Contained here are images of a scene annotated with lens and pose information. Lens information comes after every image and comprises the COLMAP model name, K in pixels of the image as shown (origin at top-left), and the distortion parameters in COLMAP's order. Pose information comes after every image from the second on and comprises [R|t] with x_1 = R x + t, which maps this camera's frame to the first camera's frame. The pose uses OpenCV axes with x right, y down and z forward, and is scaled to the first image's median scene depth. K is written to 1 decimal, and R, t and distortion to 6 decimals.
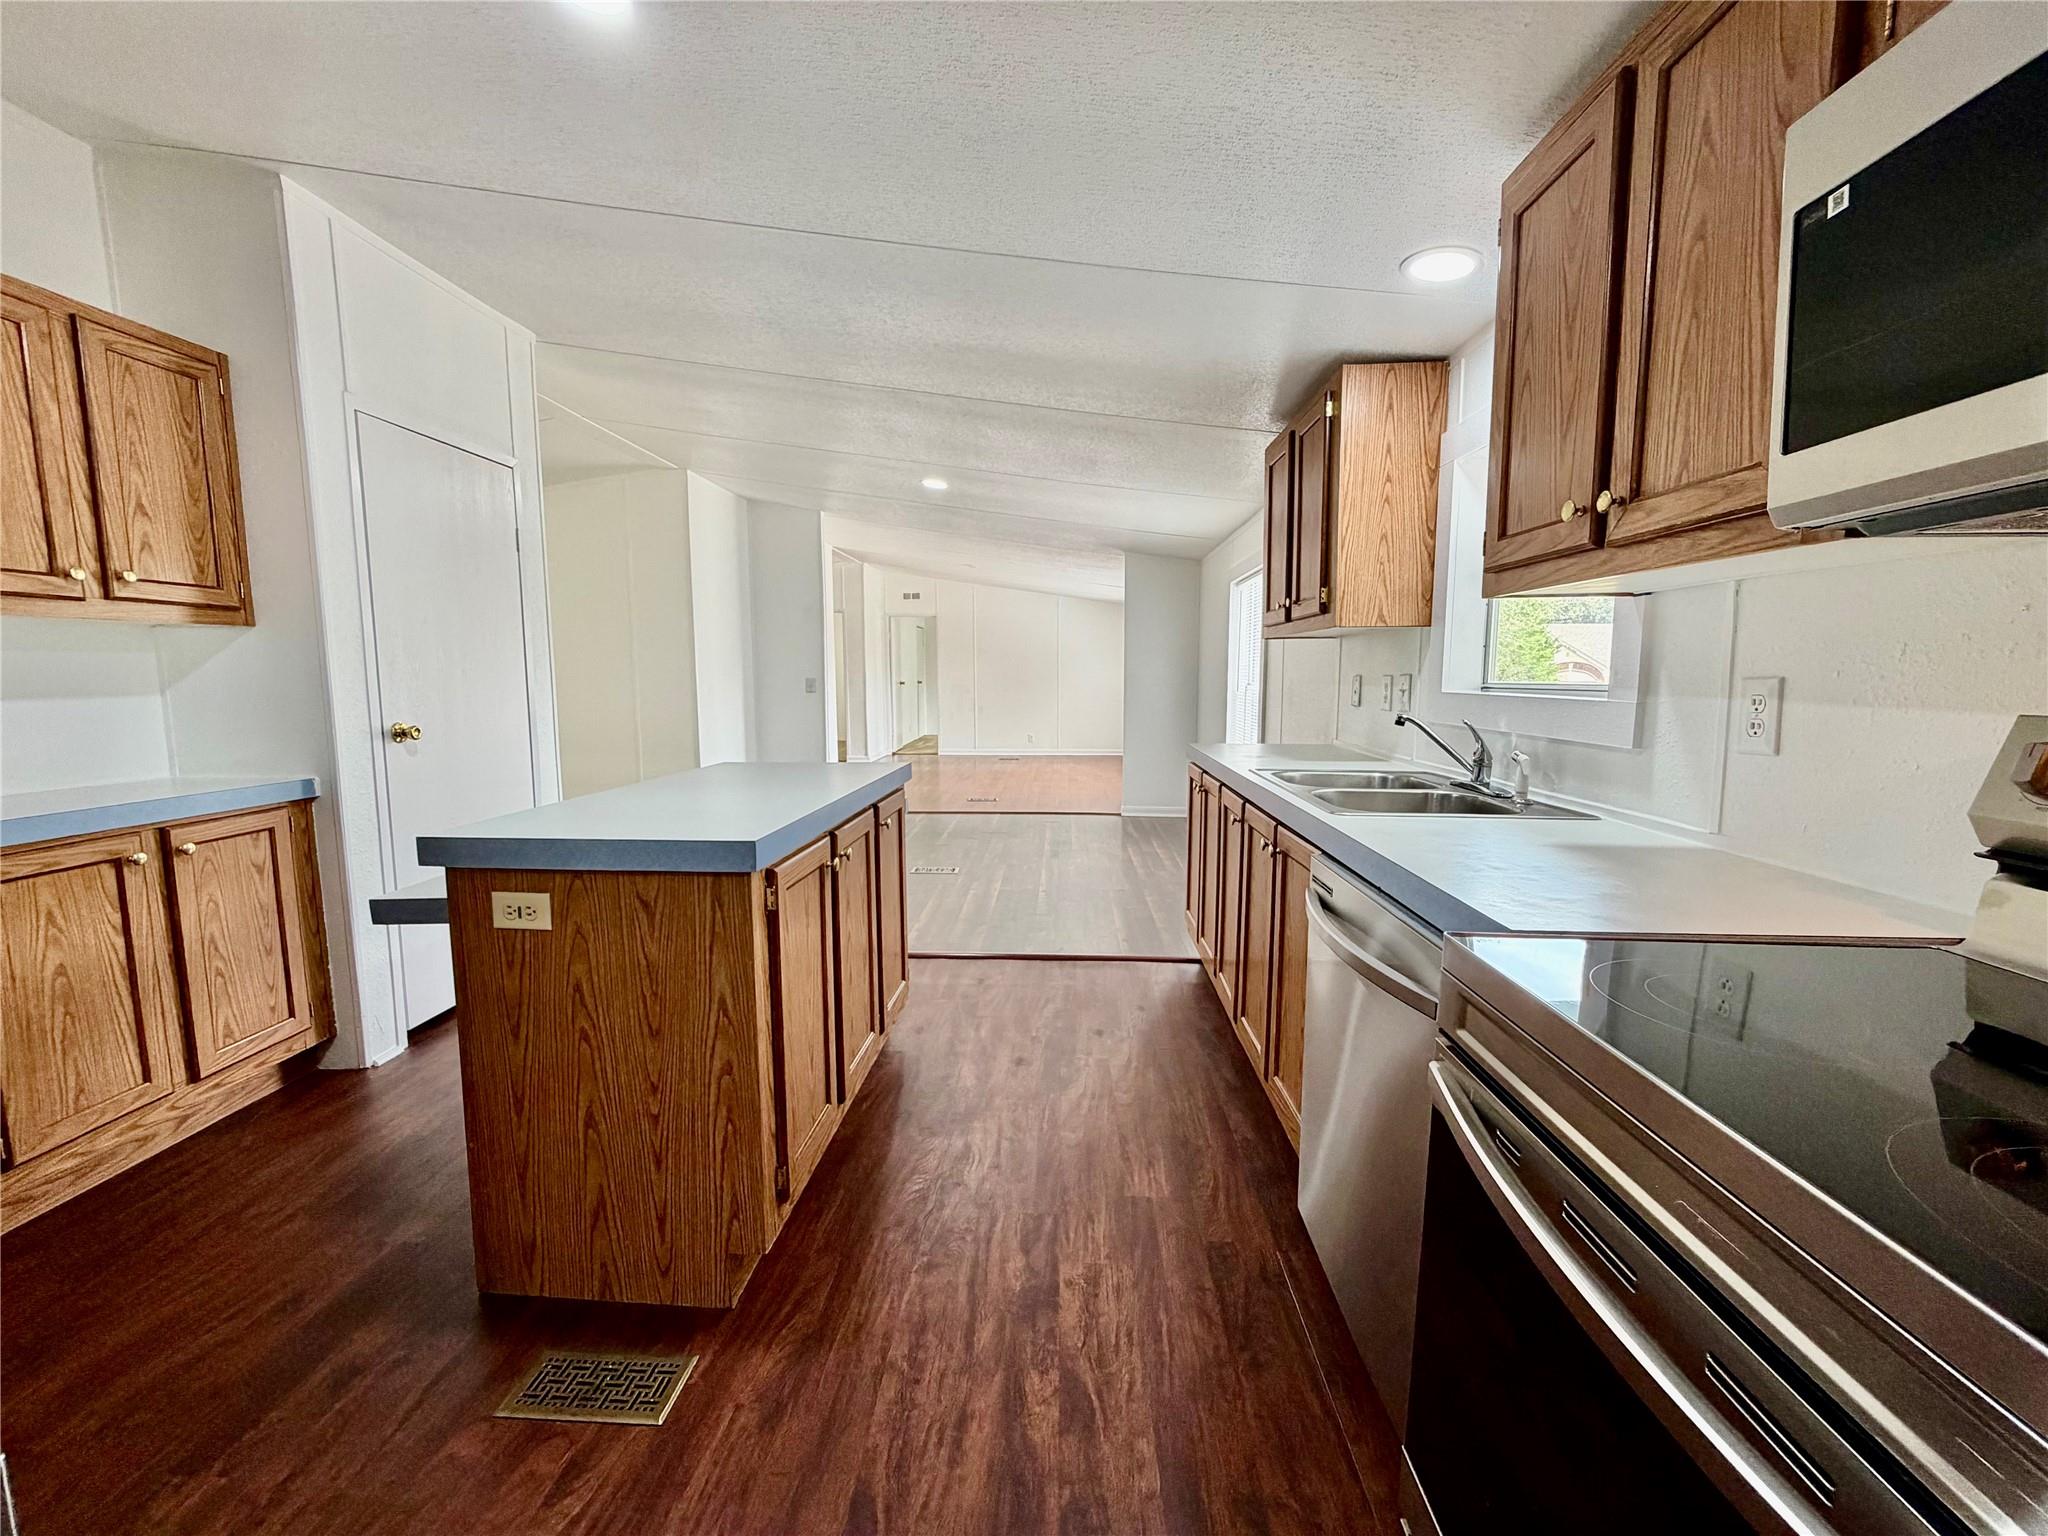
lens RADIAL K [[809.2, 0, 997.3], [0, 809.2, 763.4], [0, 0, 1]] dist [0.000318, 0.000009]
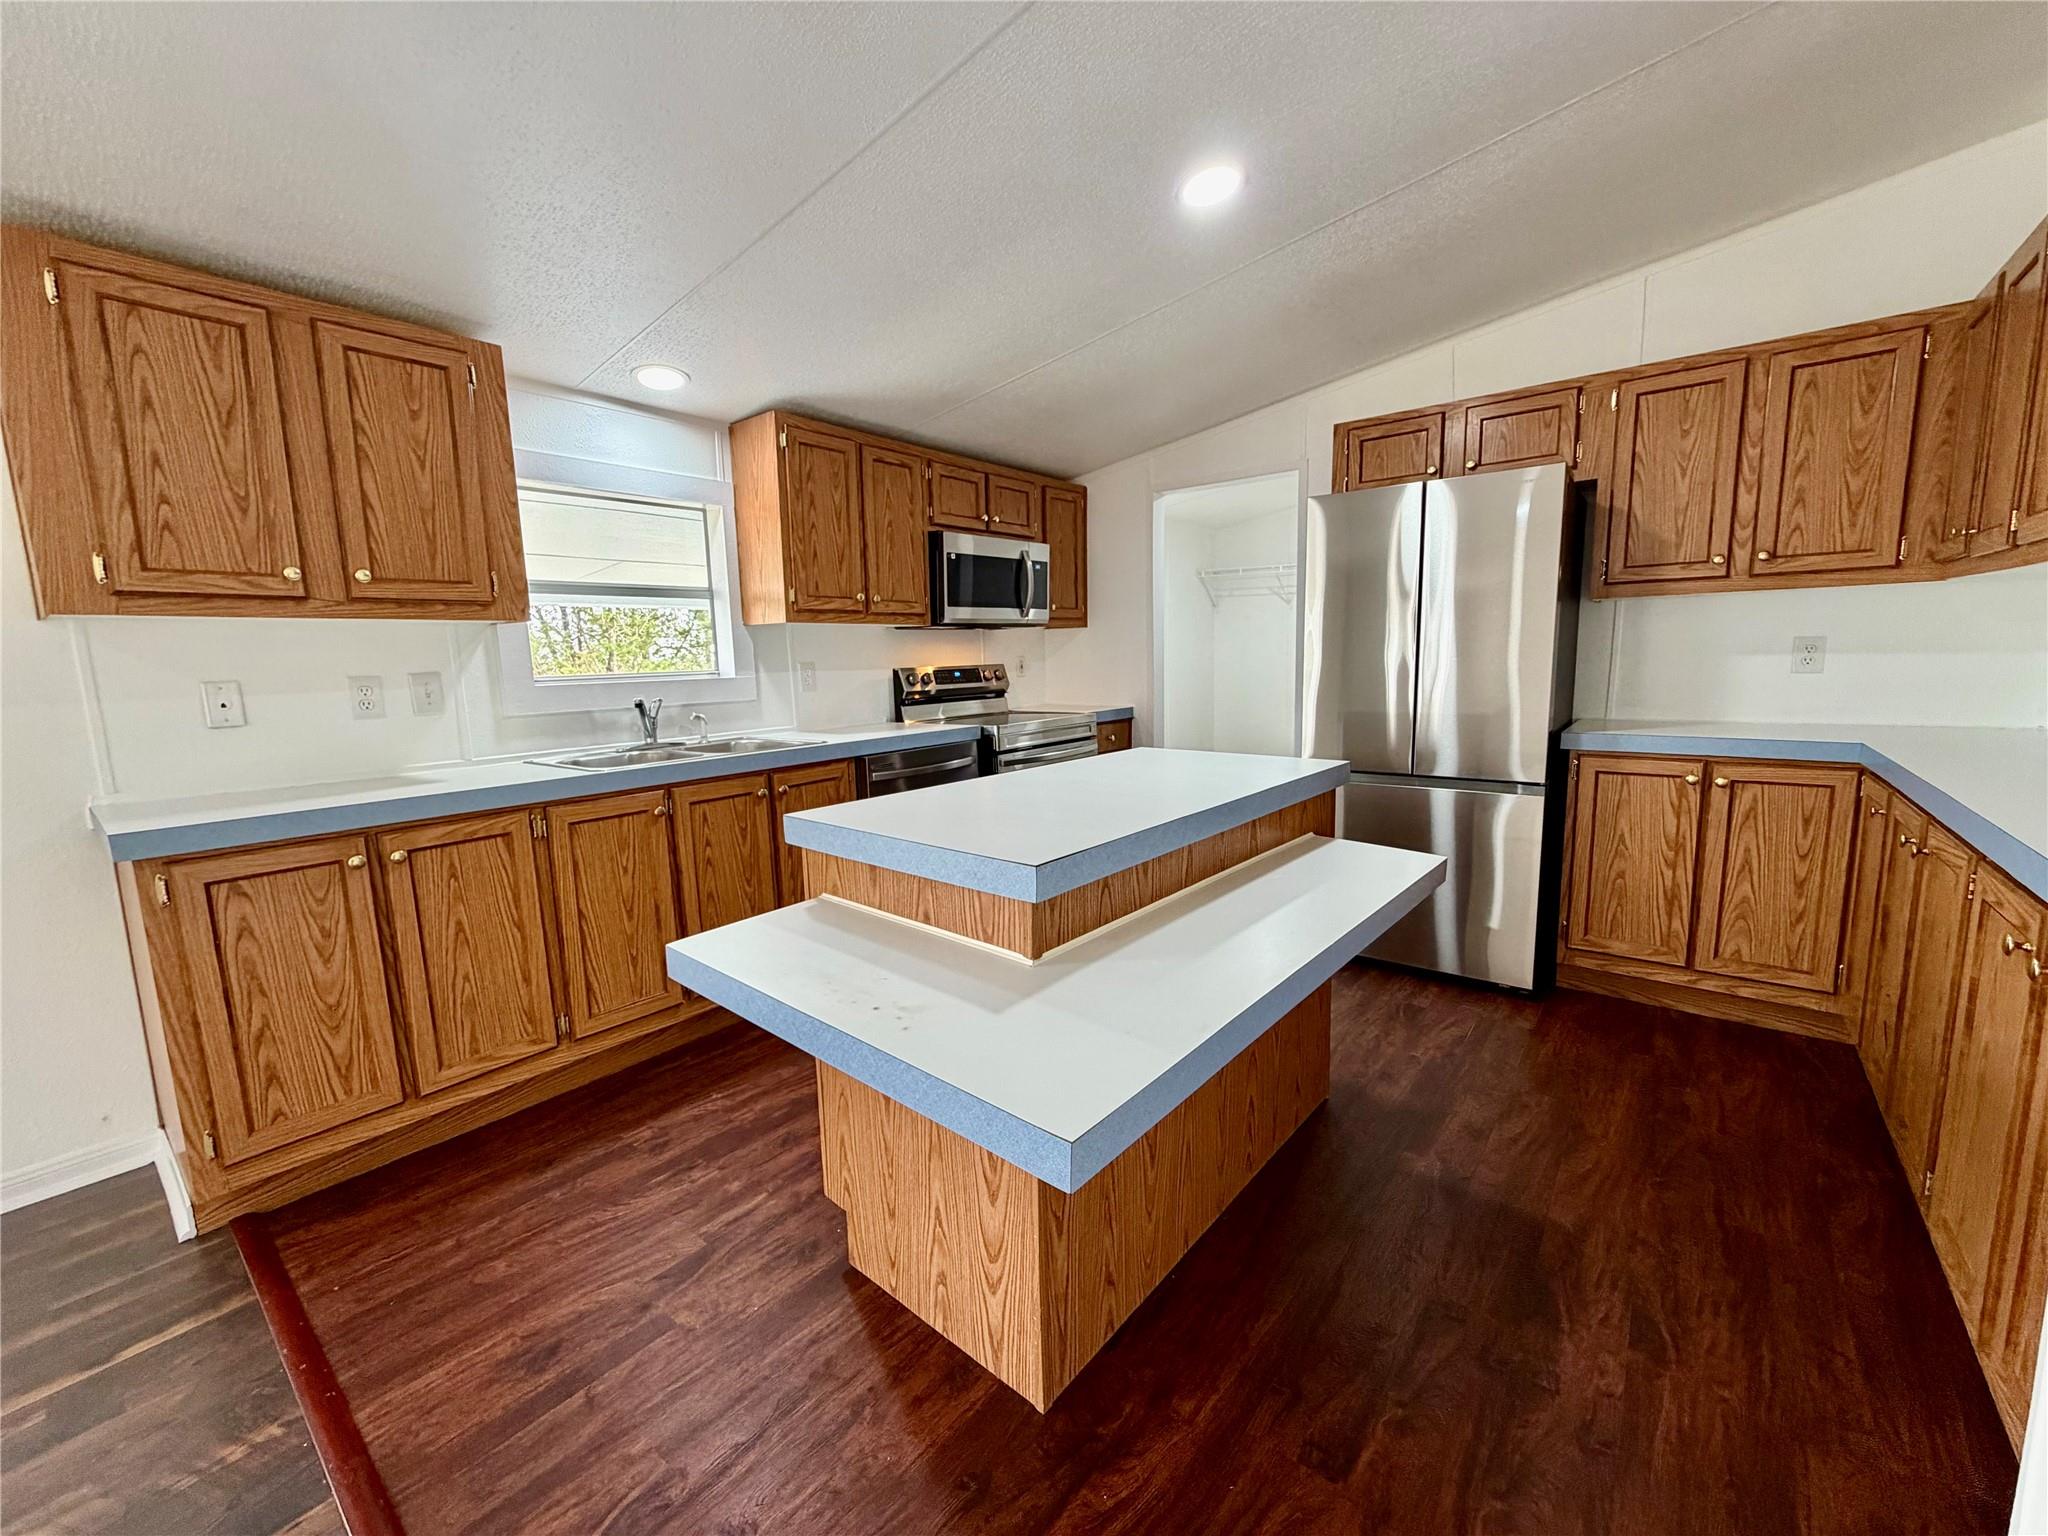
lens RADIAL K [[828.0, 0, 1020.7], [0, 828.0, 762.9], [0, 0, 1]] dist [-0.002554, -0.000239]
pose [[-0.816261, -0.042179, 0.576142, -1.065032], [0.098837, 0.972429, 0.211220, -0.254865], [-0.569166, 0.229354, -0.789587, 2.463208]]
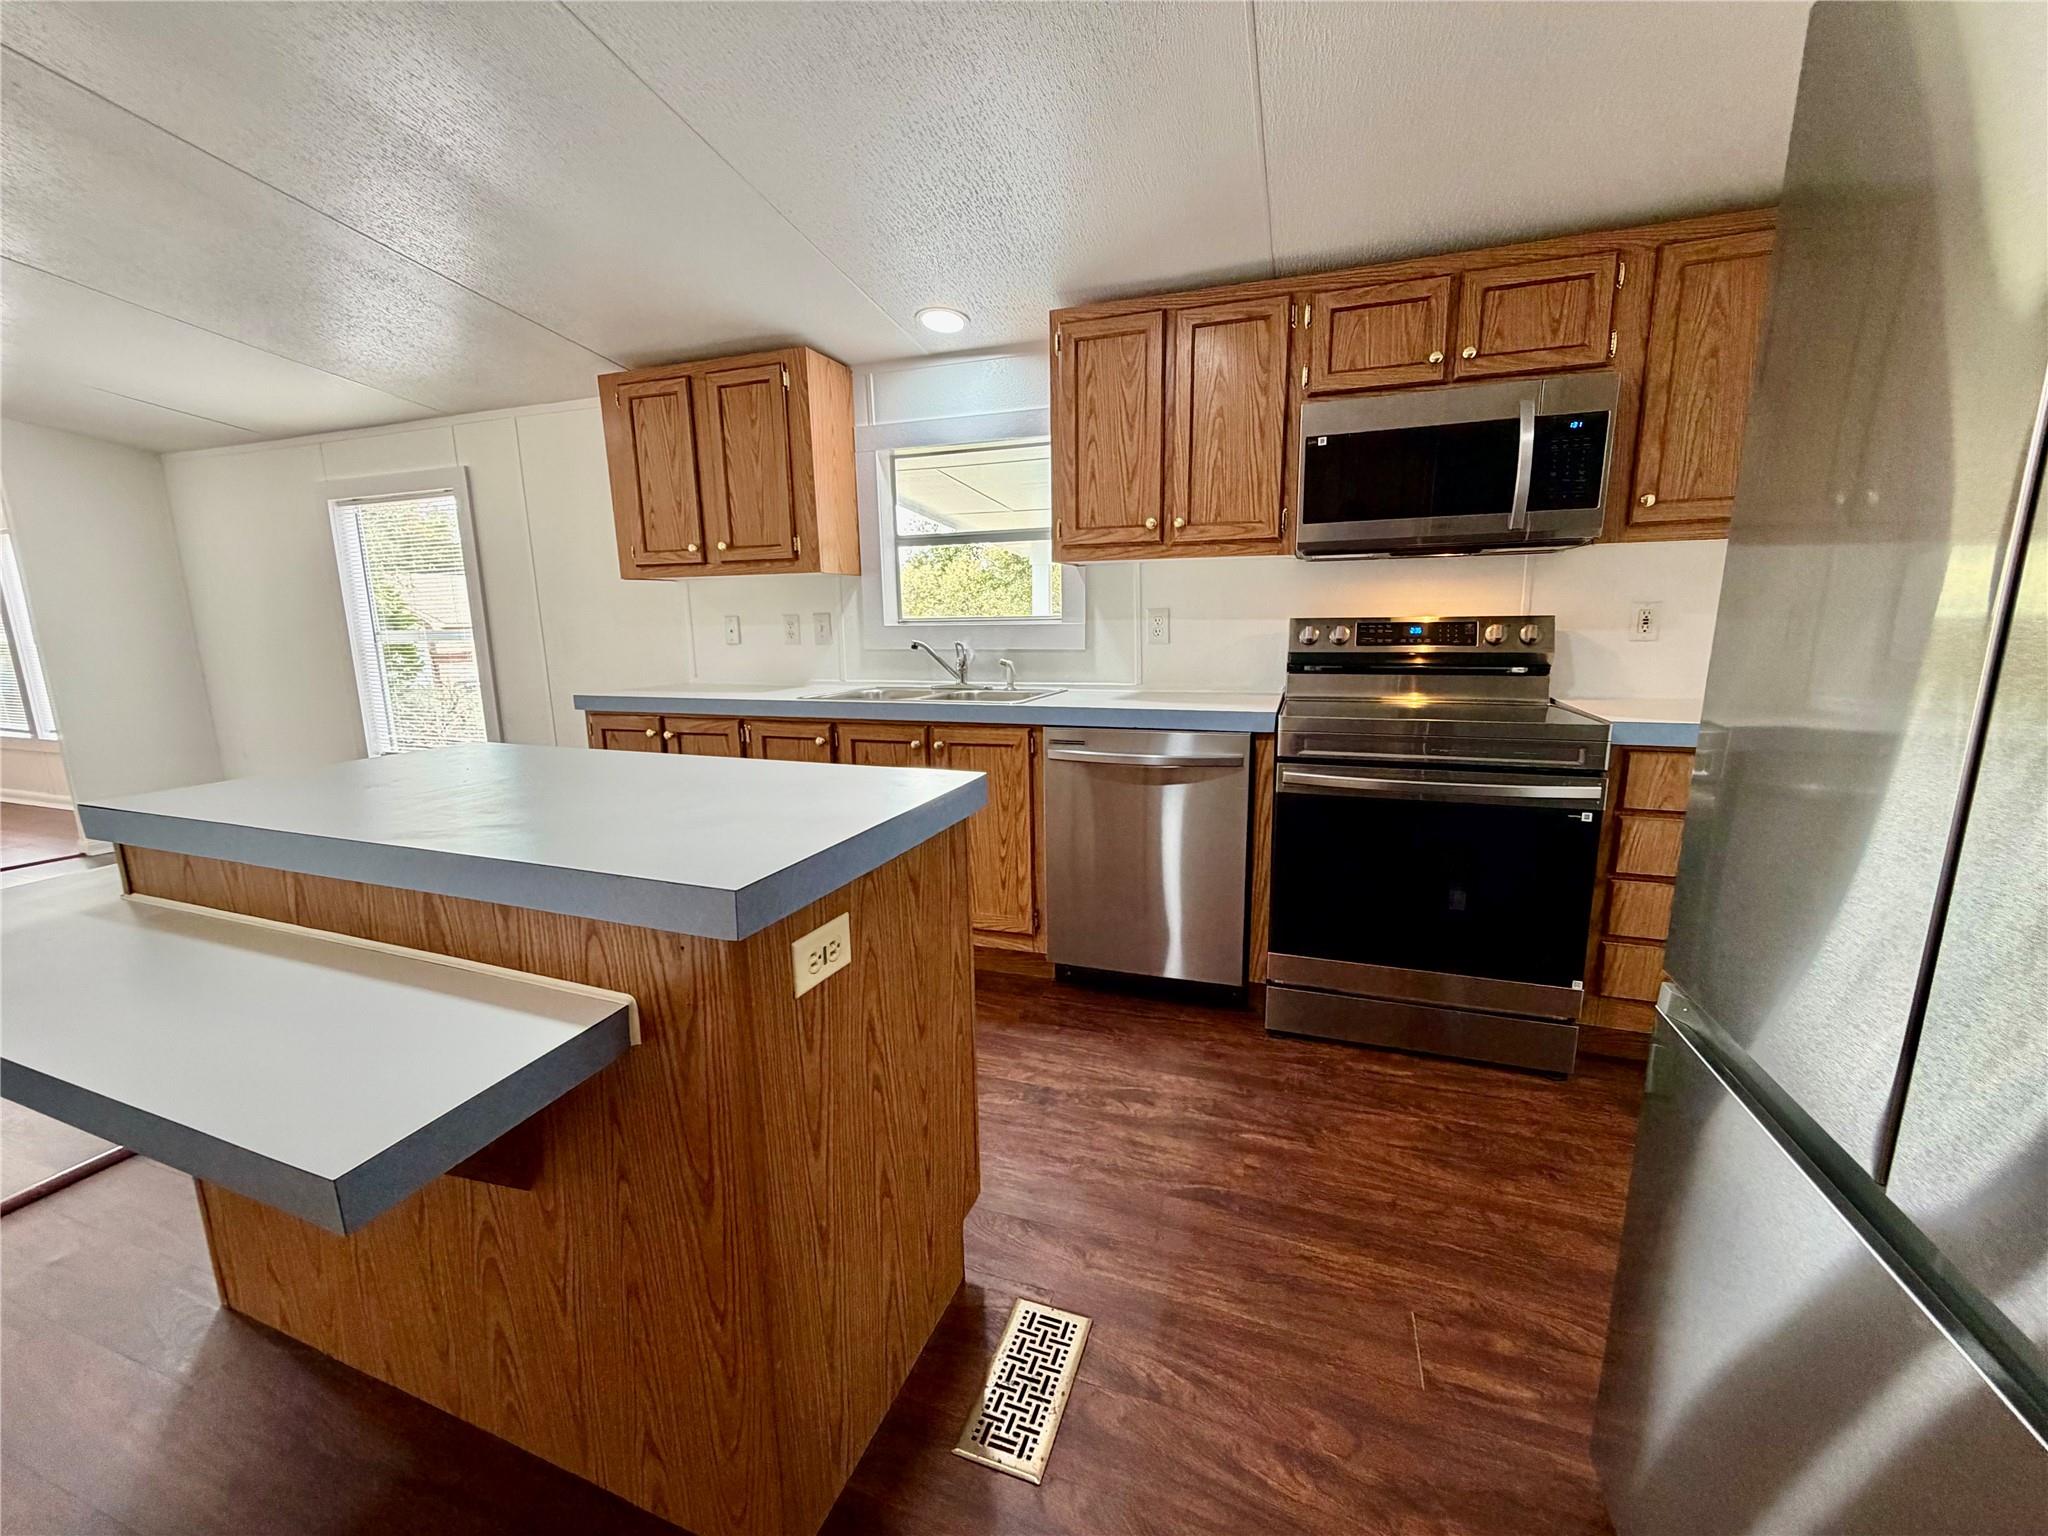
lens RADIAL K [[828.0, 0, 1020.7], [0, 828.0, 762.9], [0, 0, 1]] dist [-0.002554, -0.000239]
pose [[0.277100, -0.171482, 0.945415, -1.175678], [0.118186, 0.982556, 0.143579, -0.053672], [-0.953545, 0.071949, 0.292533, 0.635448]]
